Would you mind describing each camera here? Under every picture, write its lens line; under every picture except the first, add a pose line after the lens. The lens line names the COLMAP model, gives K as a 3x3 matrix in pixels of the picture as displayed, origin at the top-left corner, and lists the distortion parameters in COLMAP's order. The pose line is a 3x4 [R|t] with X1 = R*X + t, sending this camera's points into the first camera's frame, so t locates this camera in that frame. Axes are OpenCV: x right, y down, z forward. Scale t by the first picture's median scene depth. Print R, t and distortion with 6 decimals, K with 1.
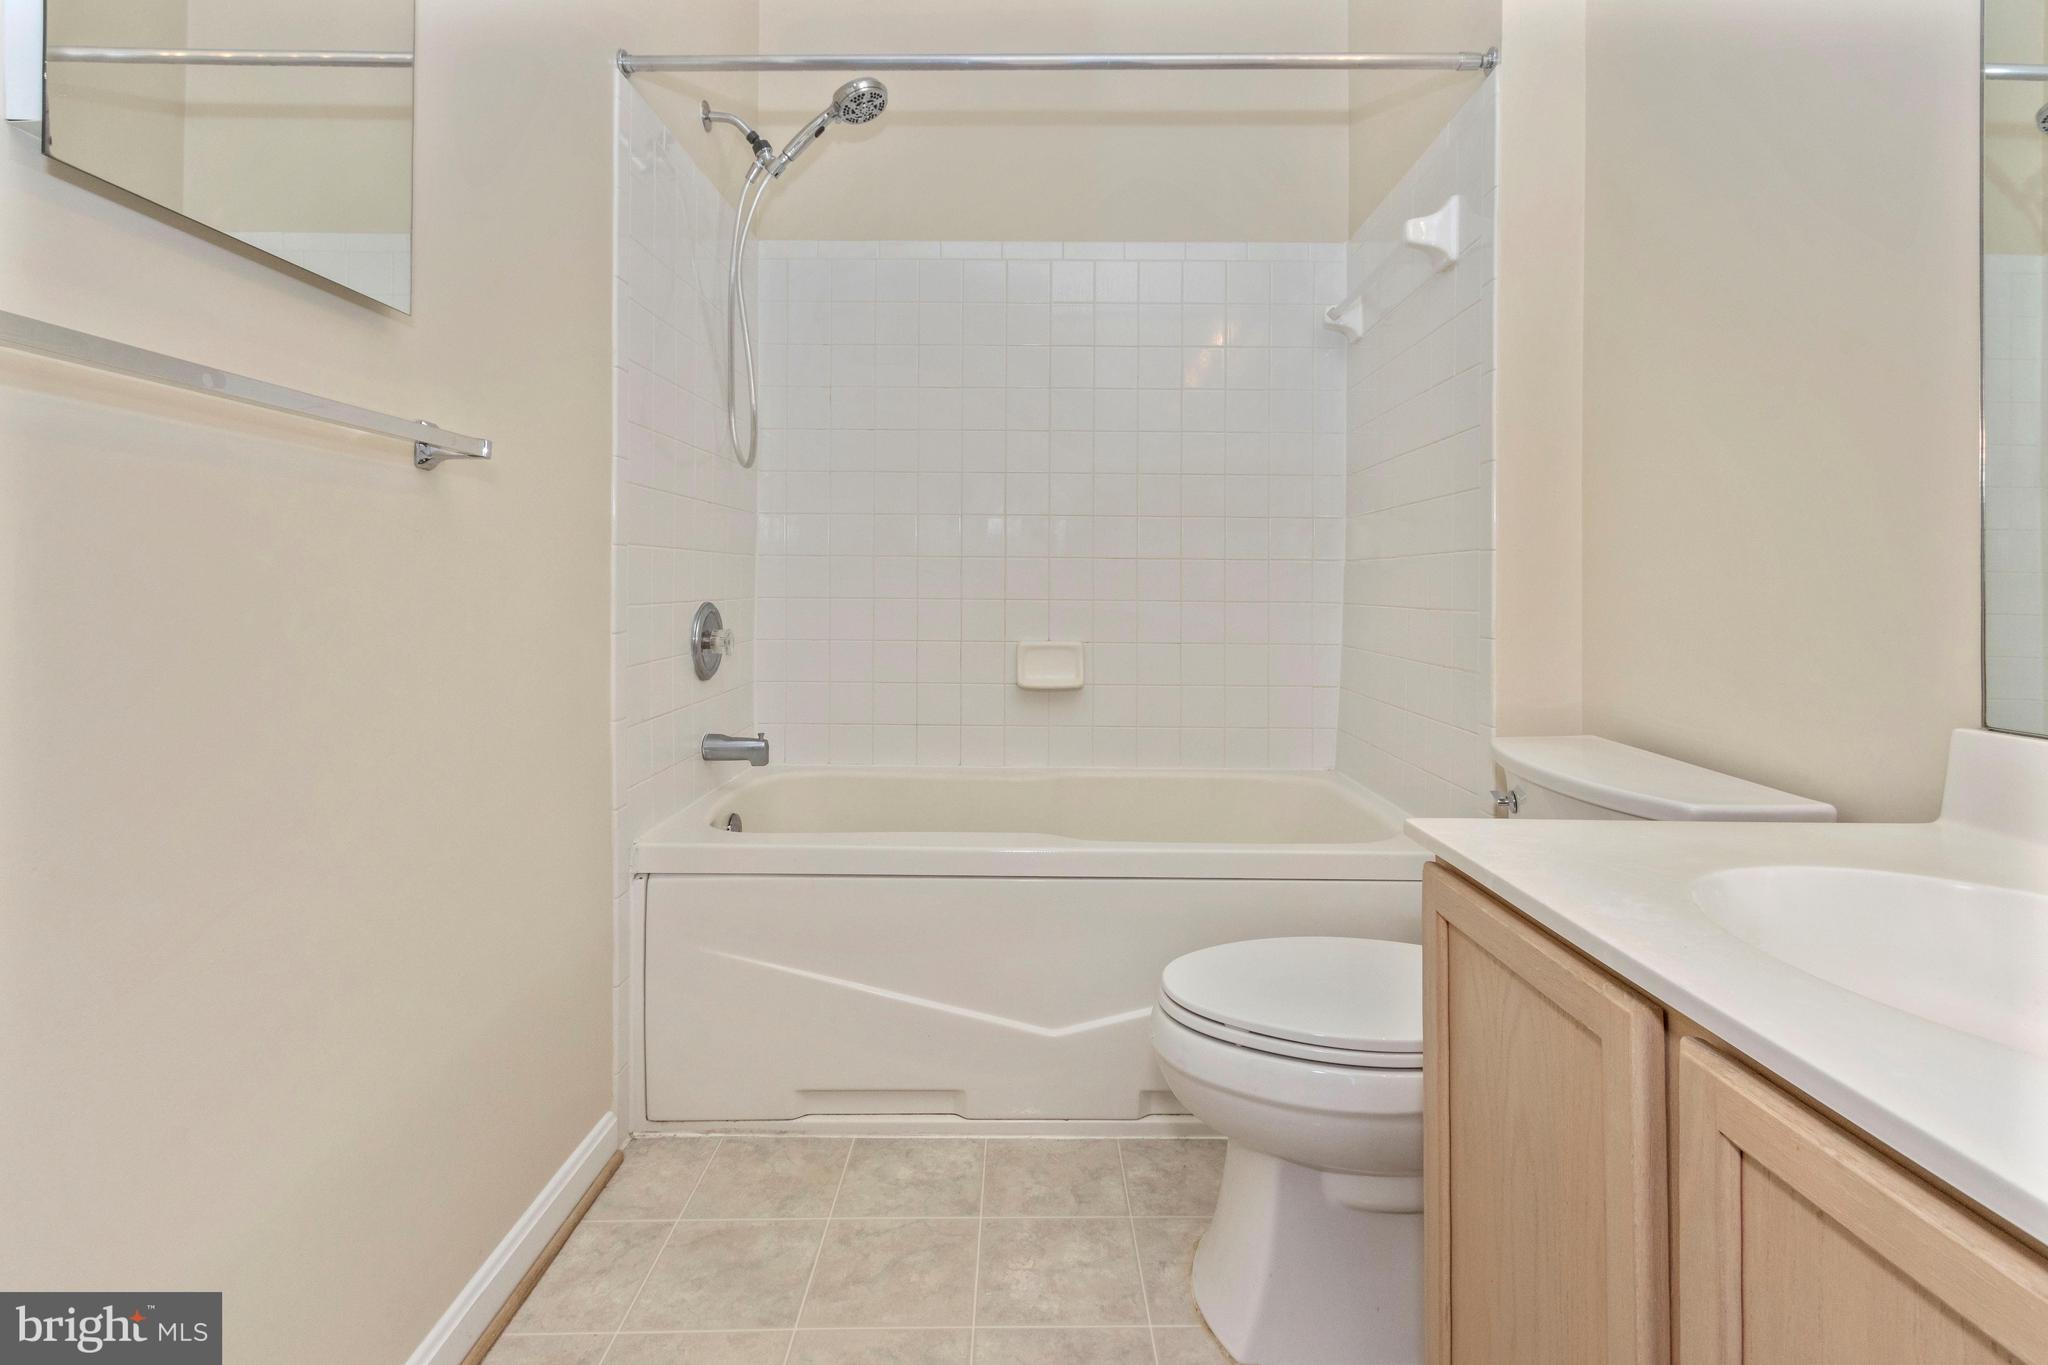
lens RADIAL K [[961.9, 0, 1022.0], [0, 961.9, 620.7], [0, 0, 1]] dist [0.012336, 0.000417]
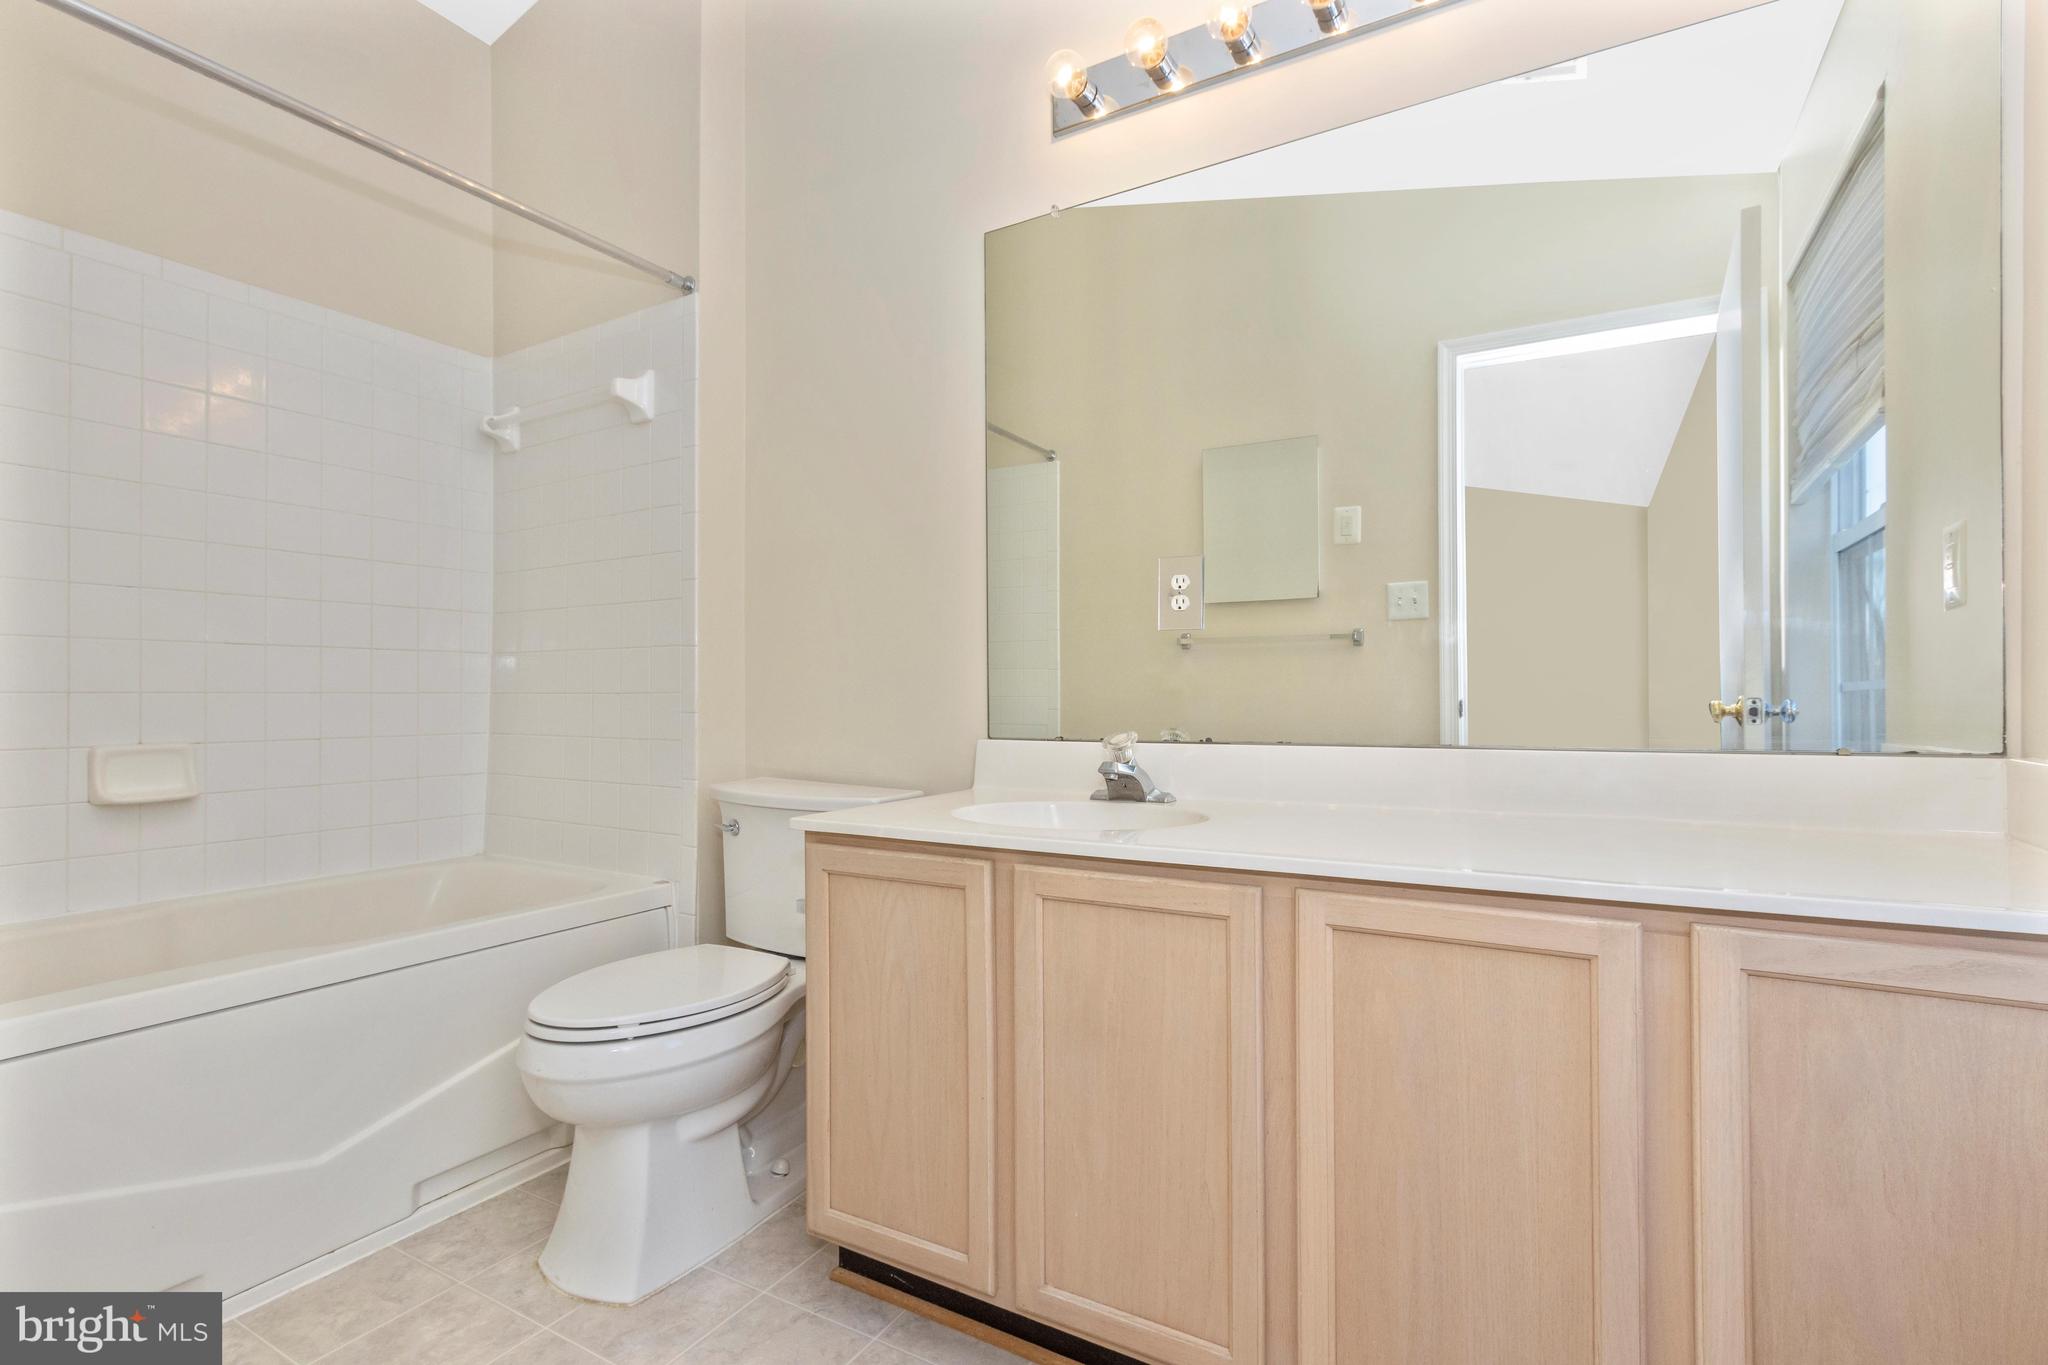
lens RADIAL K [[957.8, 0, 1024.0], [0, 957.8, 682.5], [0, 0, 1]] dist [0.004370, 0.000280]
pose [[0.497852, 0.000204, 0.867262, -0.441004], [0.037096, 0.999080, -0.021530, 0.022215], [-0.866468, 0.042891, 0.497386, -0.049567]]
